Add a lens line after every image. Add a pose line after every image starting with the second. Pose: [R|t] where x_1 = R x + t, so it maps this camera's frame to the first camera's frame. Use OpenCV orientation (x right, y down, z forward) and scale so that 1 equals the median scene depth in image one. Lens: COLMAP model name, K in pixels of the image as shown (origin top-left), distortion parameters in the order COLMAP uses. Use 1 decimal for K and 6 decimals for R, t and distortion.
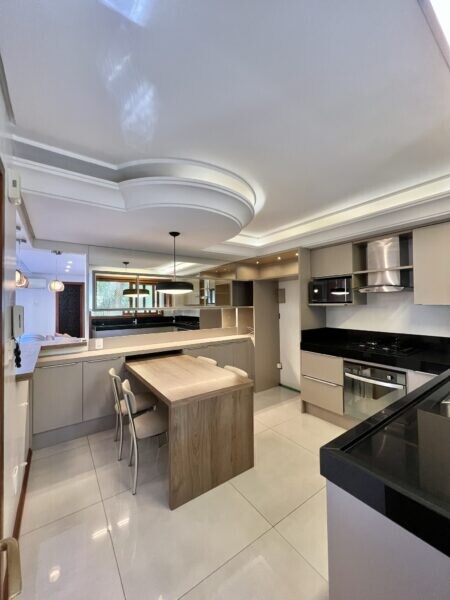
lens RADIAL K [[240.2, 0, 225.9], [0, 240.2, 299.6], [0, 0, 1]] dist [0.001934, 0.000011]
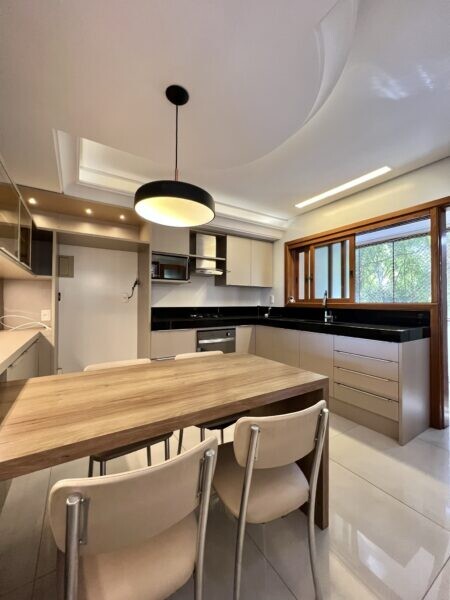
lens RADIAL K [[240.2, 0, 227.1], [0, 240.2, 301.5], [0, 0, 1]] dist [0.001934, 0.000011]
pose [[0.054818, 0.023412, 0.998222, -0.612390], [-0.017929, 0.999587, -0.022460, 0.135895], [-0.998335, -0.016666, 0.055215, 0.777226]]
